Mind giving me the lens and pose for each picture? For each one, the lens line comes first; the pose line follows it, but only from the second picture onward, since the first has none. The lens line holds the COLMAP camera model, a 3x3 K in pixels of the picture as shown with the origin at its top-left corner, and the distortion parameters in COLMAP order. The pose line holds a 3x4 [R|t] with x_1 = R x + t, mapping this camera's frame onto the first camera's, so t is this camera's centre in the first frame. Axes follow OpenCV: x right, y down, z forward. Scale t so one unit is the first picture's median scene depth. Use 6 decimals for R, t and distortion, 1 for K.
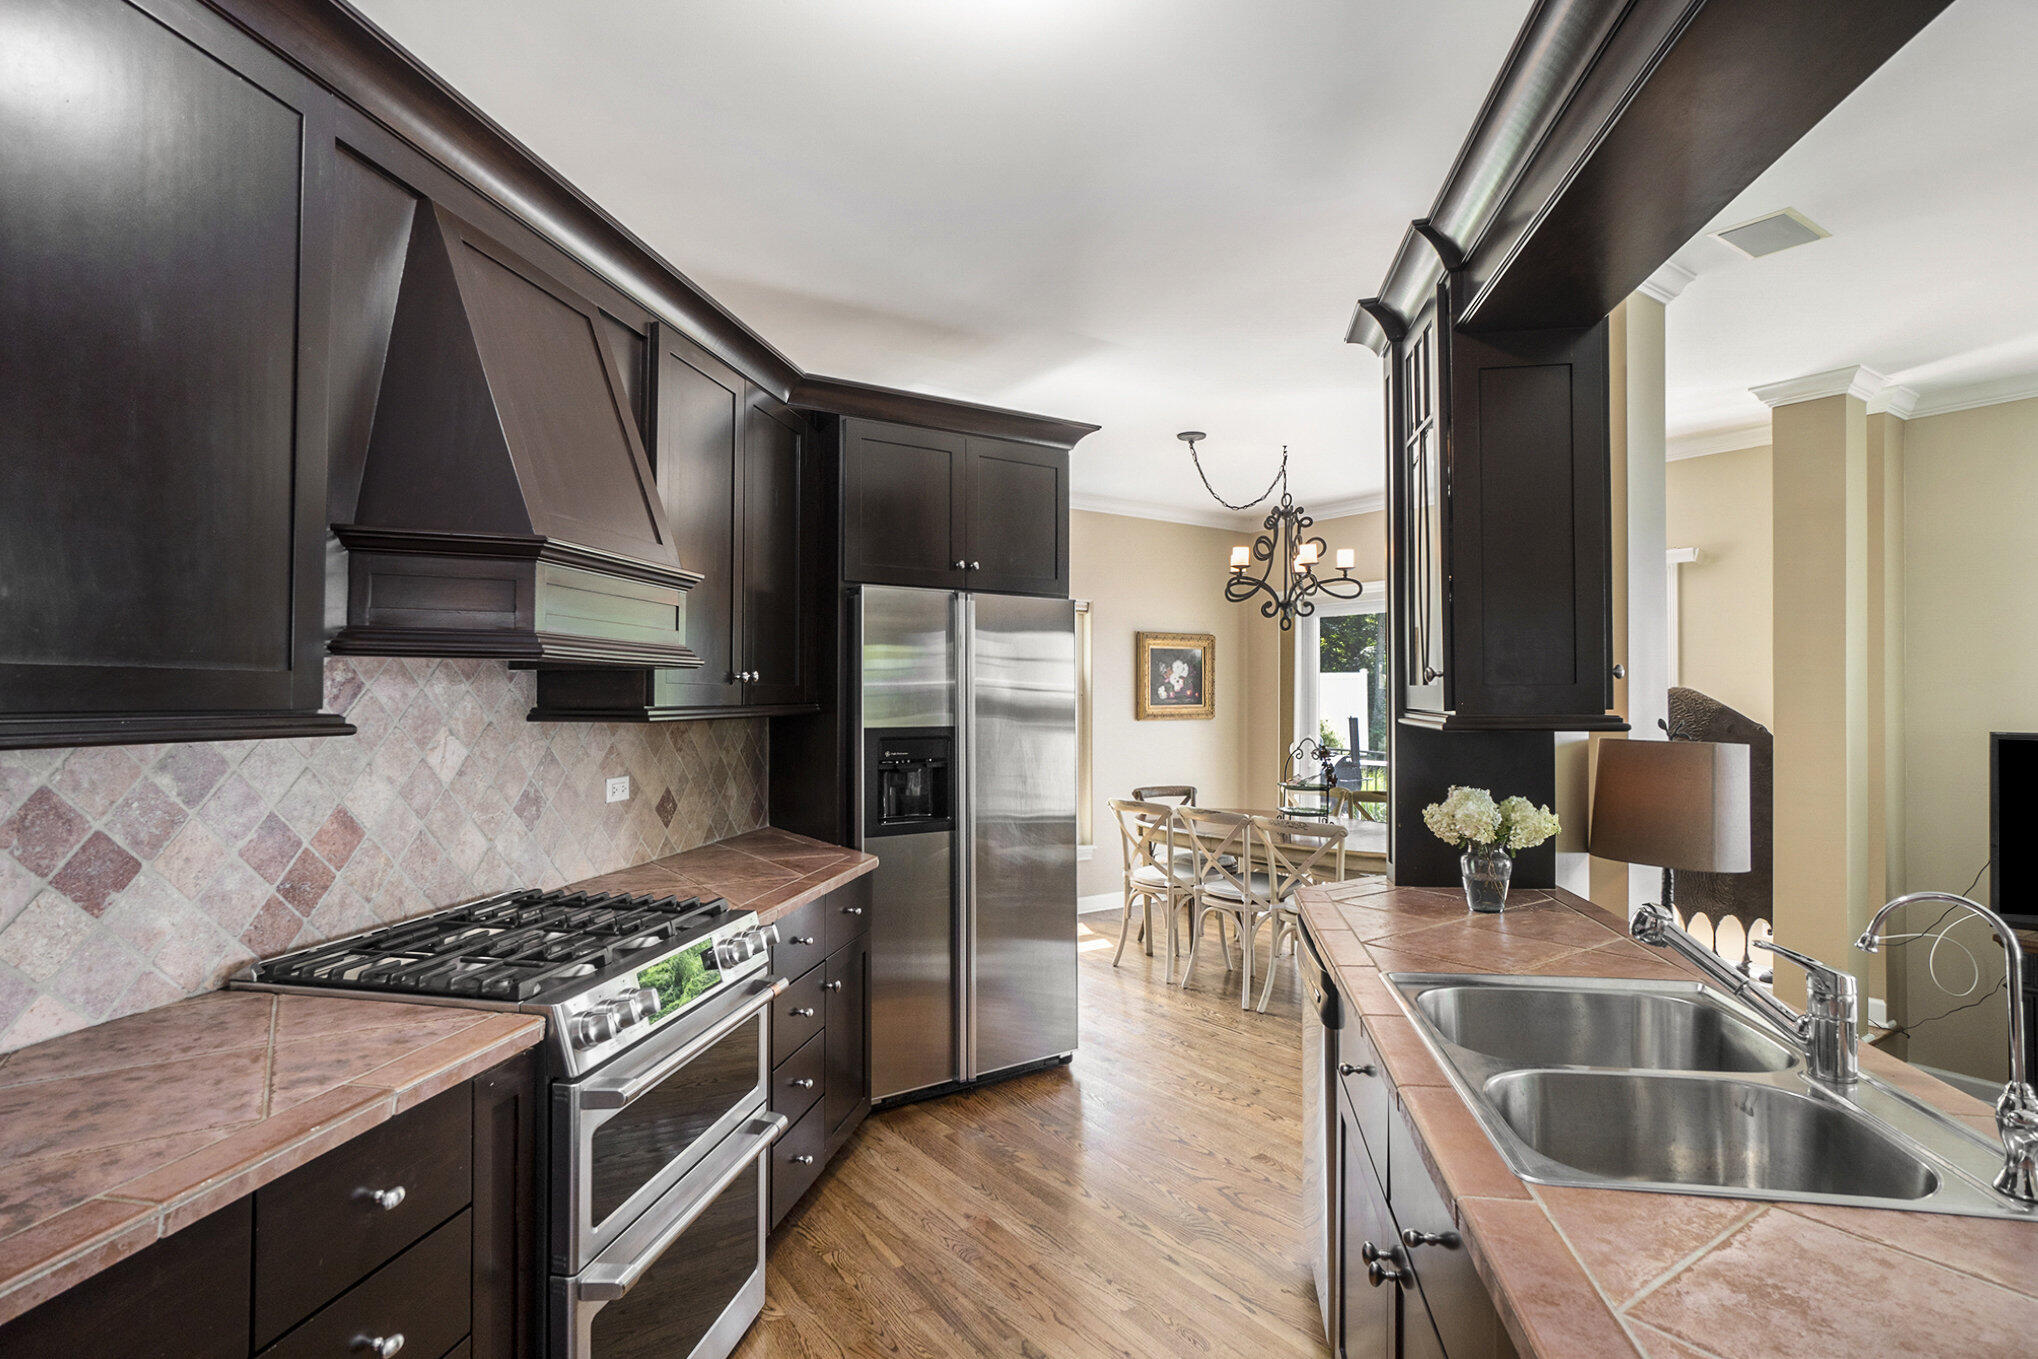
lens RADIAL K [[1041.9, 0, 1019.0], [0, 1041.9, 679.5], [0, 0, 1]] dist [-0.041472, 0.024413]
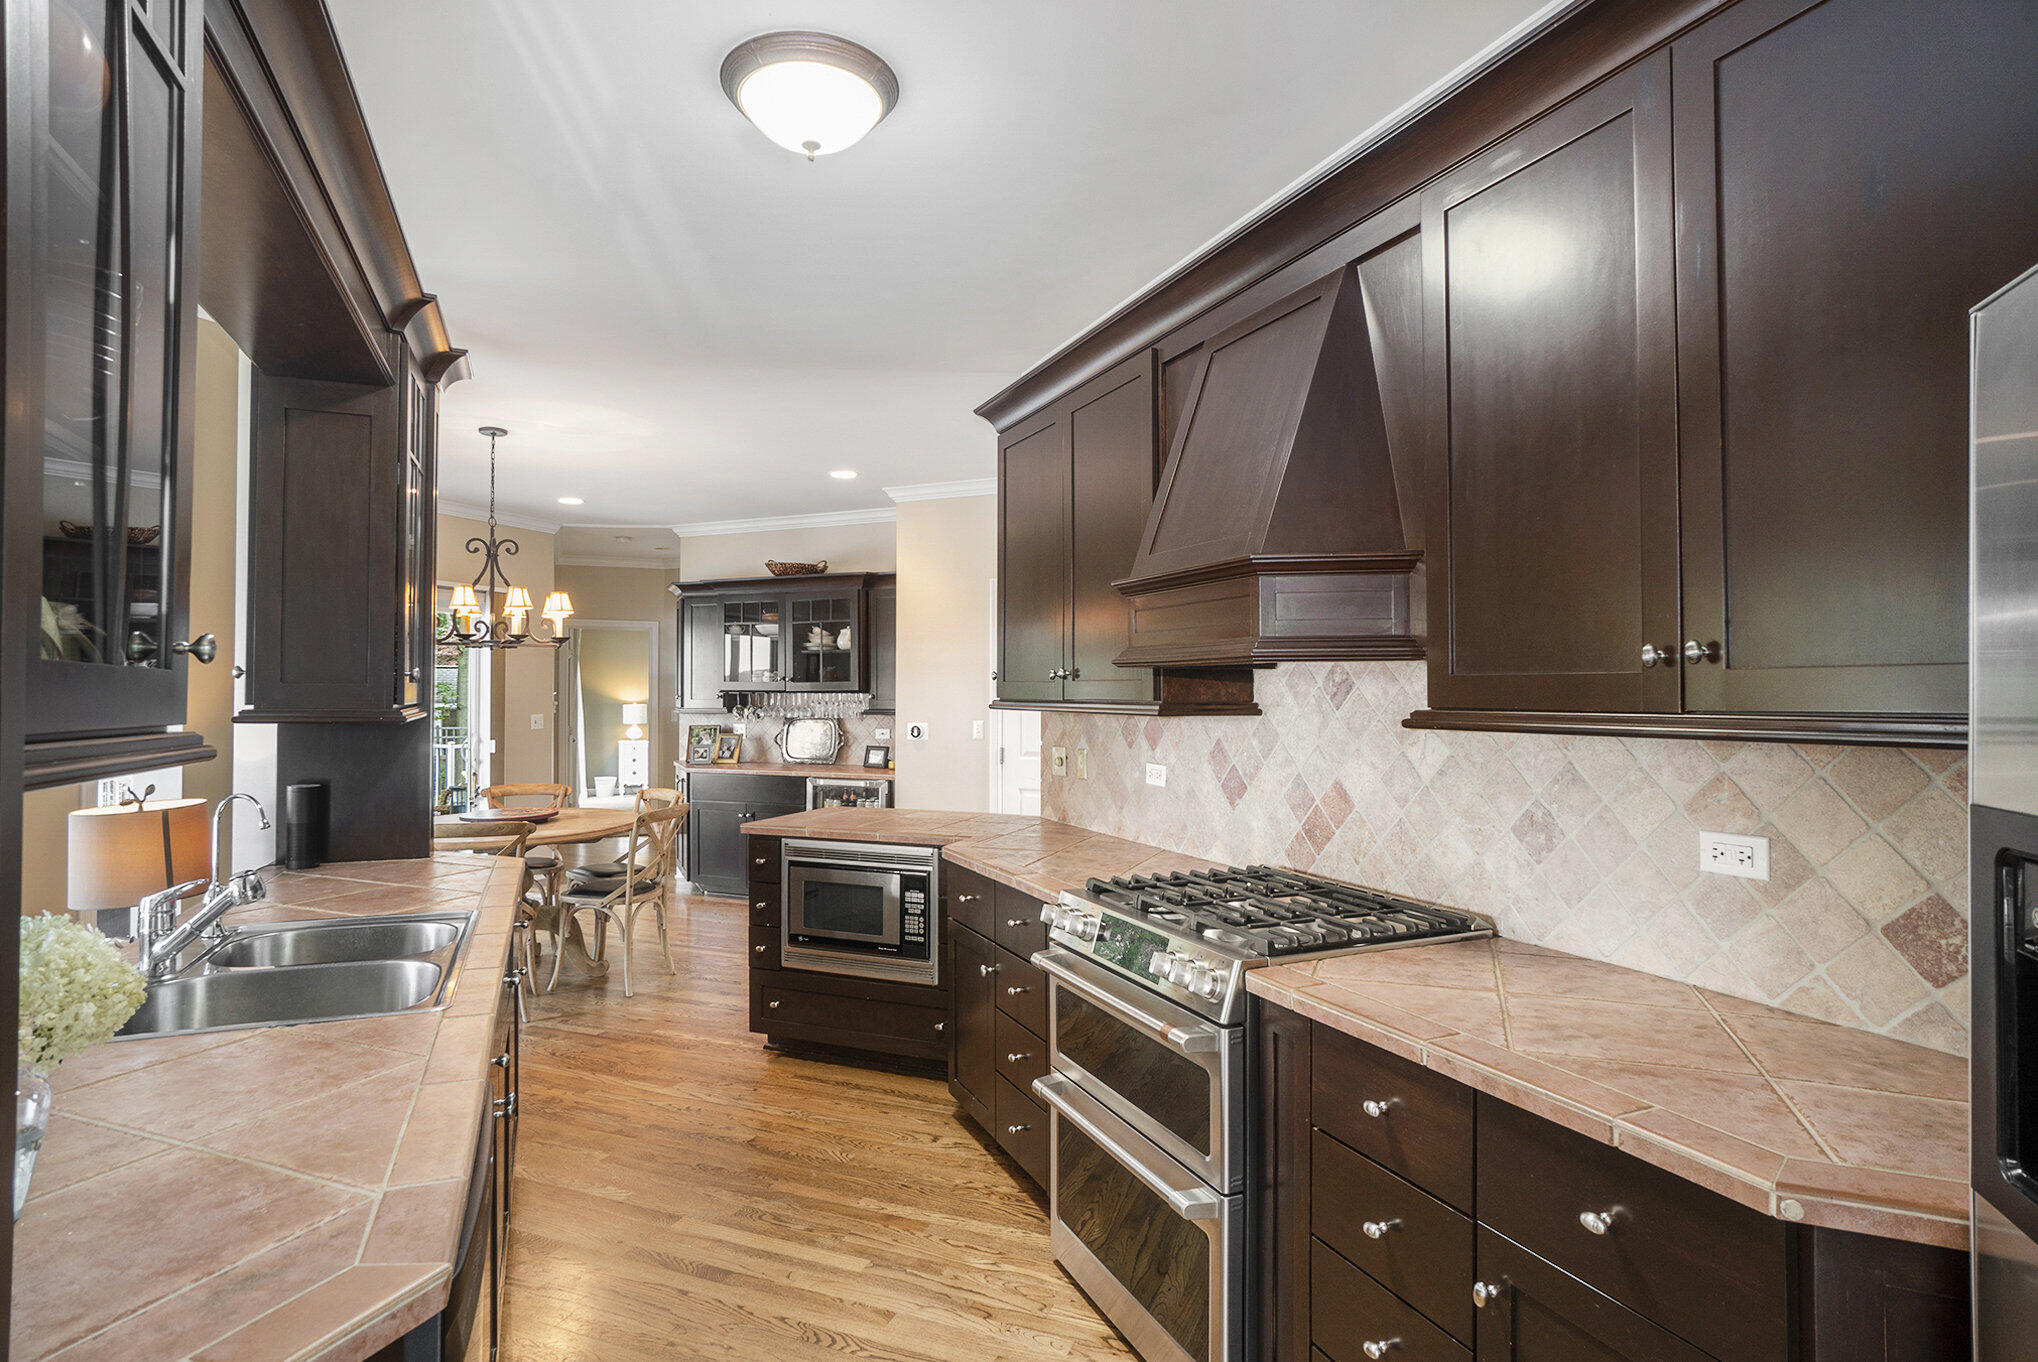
lens RADIAL K [[1041.9, 0, 1019.0], [0, 1041.9, 681.0], [0, 0, 1]] dist [-0.041472, 0.024413]
pose [[-0.834005, -0.013451, -0.551594, 0.358214], [0.002127, 0.999617, -0.027592, 0.033122], [0.551753, -0.024186, -0.833657, 1.727657]]
